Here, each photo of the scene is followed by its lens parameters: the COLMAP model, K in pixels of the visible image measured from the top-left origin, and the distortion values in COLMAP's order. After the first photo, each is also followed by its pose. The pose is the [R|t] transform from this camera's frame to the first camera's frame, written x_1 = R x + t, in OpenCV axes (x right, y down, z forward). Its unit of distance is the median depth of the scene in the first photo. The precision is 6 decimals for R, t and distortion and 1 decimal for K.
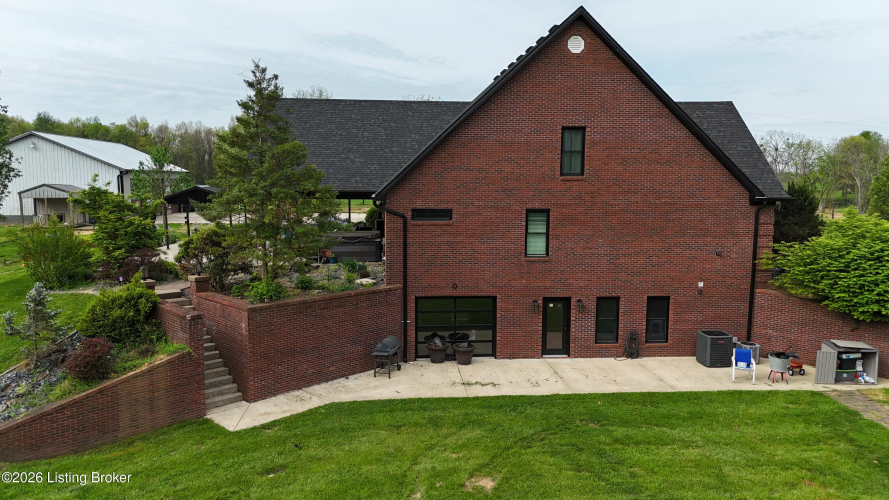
lens RADIAL K [[653.6, 0, 444.5], [0, 653.6, 250.0], [0, 0, 1]] dist [0.078870, -0.085248]
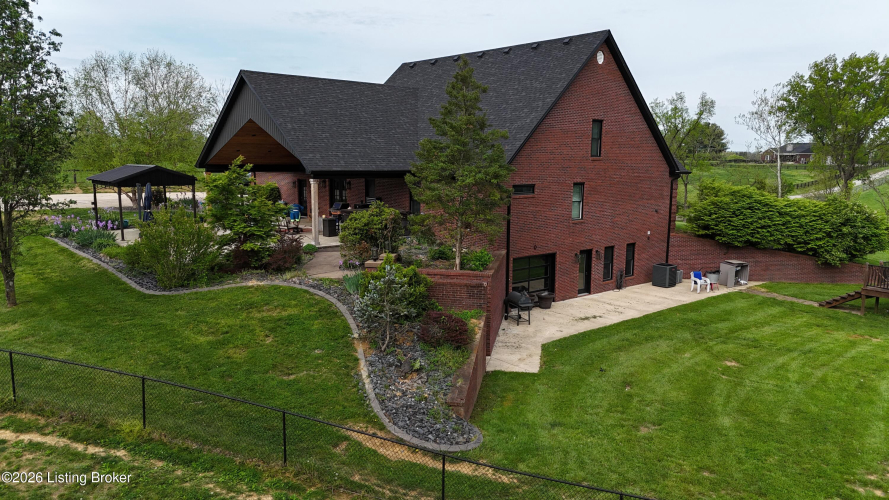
lens RADIAL K [[653.6, 0, 444.5], [0, 653.6, 250.0], [0, 0, 1]] dist [0.078870, -0.085248]
pose [[0.807954, -0.081797, 0.583541, -0.840243], [0.058569, 0.996562, 0.058598, -0.021424], [-0.586328, -0.013167, 0.809967, 0.101492]]
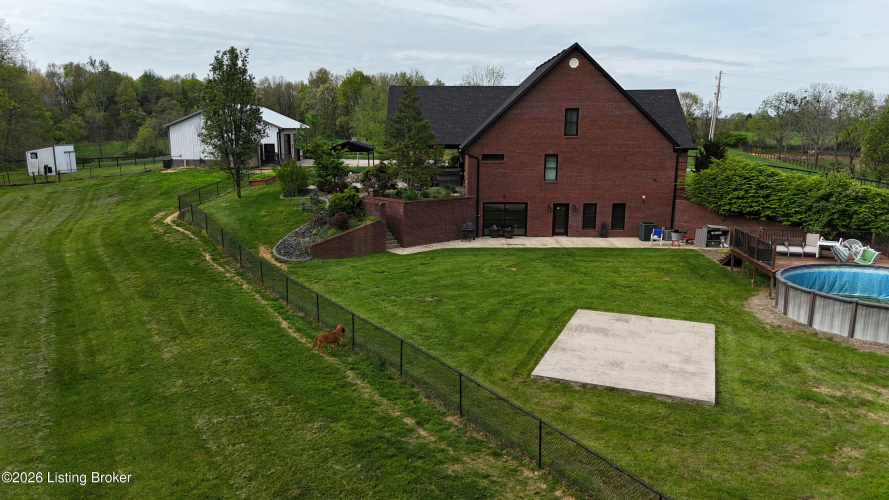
lens RADIAL K [[653.6, 0, 444.5], [0, 653.6, 250.0], [0, 0, 1]] dist [0.078870, -0.085248]
pose [[0.995119, 0.014861, -0.097555, 0.028799], [-0.007359, 0.997019, 0.076807, 0.064450], [0.098406, -0.075714, 0.992262, -0.856275]]
